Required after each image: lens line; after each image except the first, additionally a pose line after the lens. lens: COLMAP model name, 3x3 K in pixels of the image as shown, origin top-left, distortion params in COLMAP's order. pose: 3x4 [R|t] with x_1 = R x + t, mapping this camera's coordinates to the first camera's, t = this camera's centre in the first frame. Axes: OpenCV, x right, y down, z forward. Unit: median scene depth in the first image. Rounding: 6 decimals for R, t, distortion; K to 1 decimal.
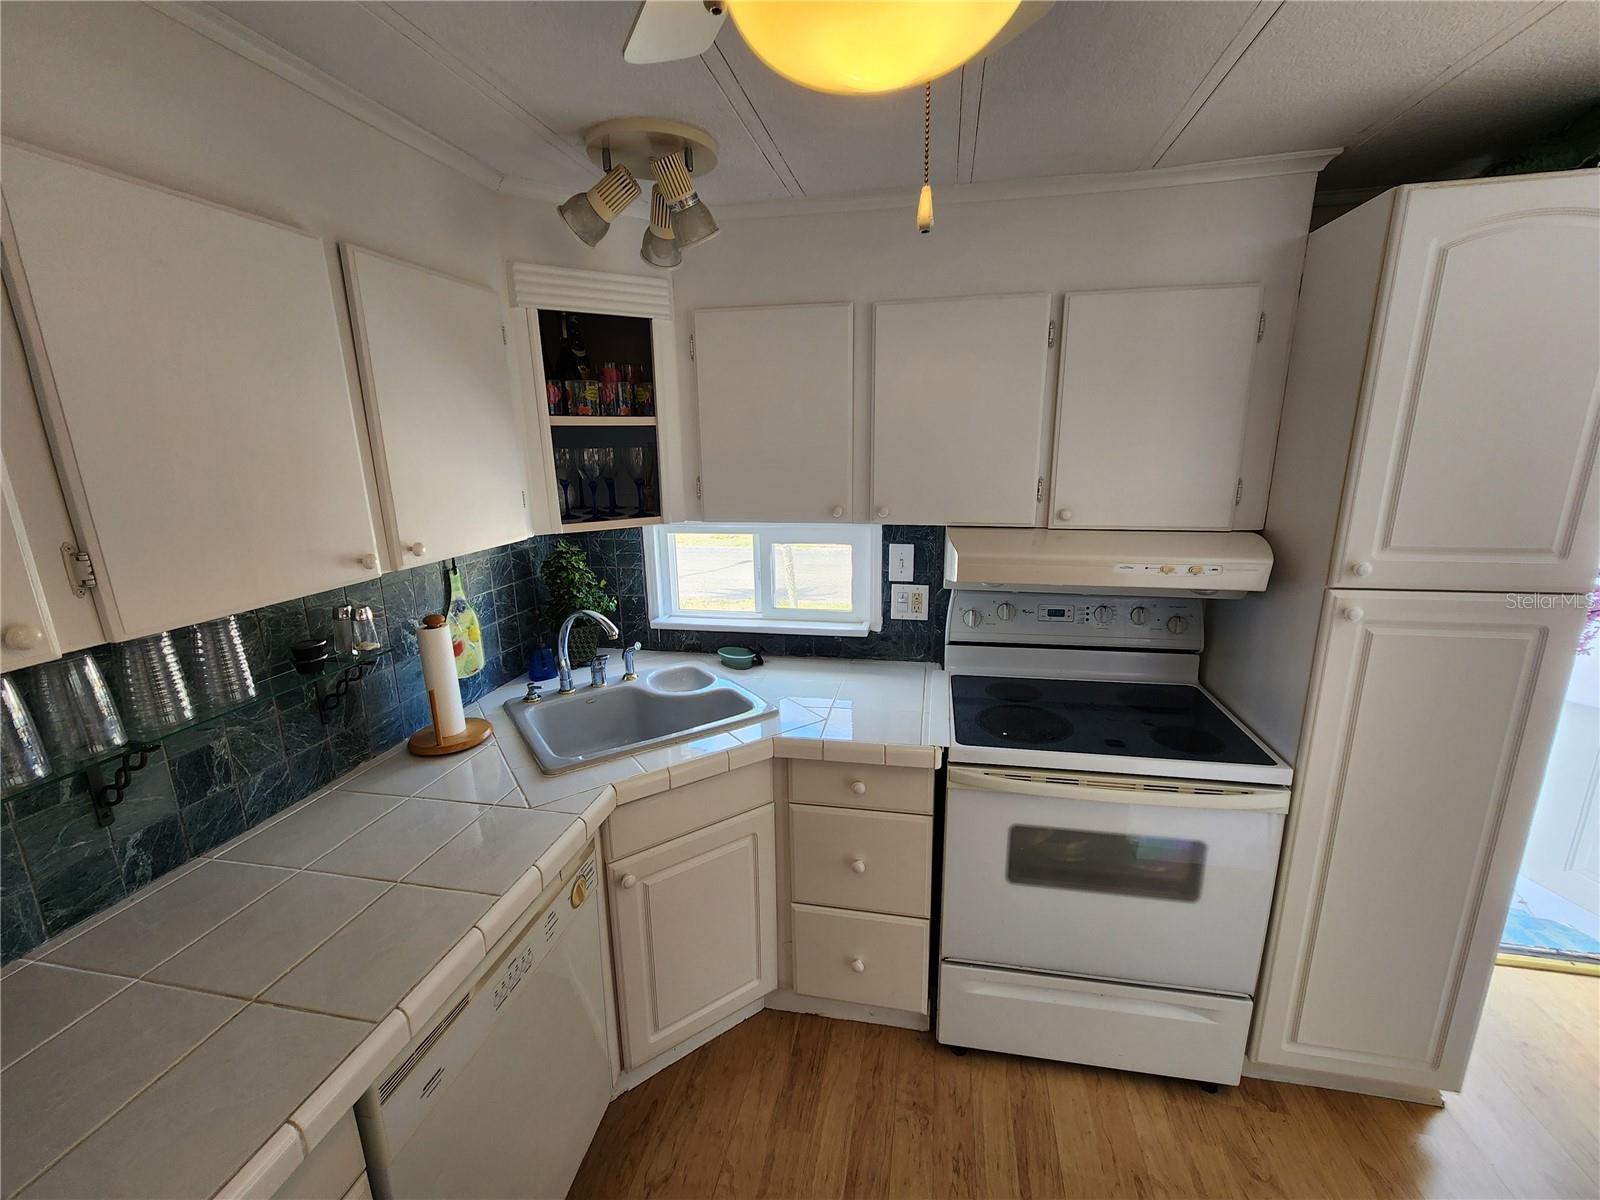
lens RADIAL K [[662.5, 0, 805.9], [0, 662.5, 596.7], [0, 0, 1]] dist [0.001010, 0.000478]
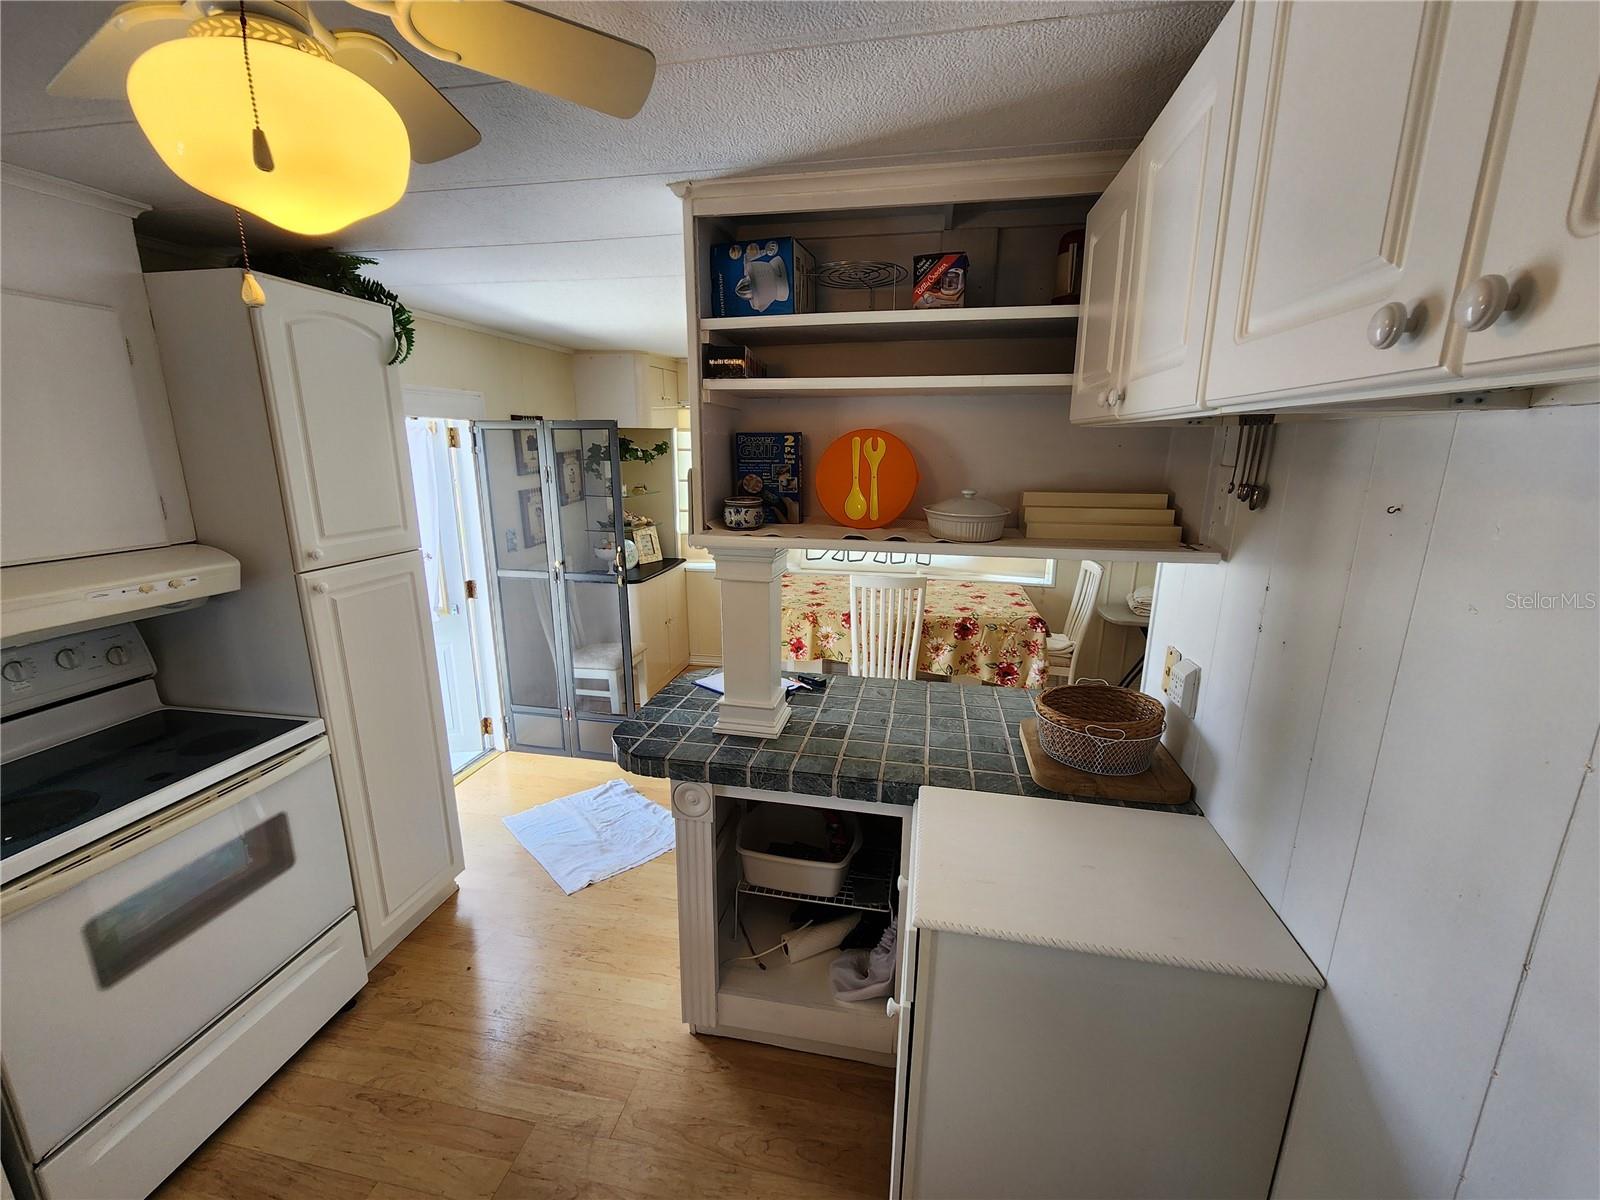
lens RADIAL K [[651.5, 0, 804.3], [0, 651.5, 600.6], [0, 0, 1]] dist [0.002967, -0.002429]
pose [[-0.007534, -0.216094, 0.976343, -0.396427], [0.229260, 0.949991, 0.212031, -0.004981], [-0.973336, 0.225434, 0.042384, 0.002488]]
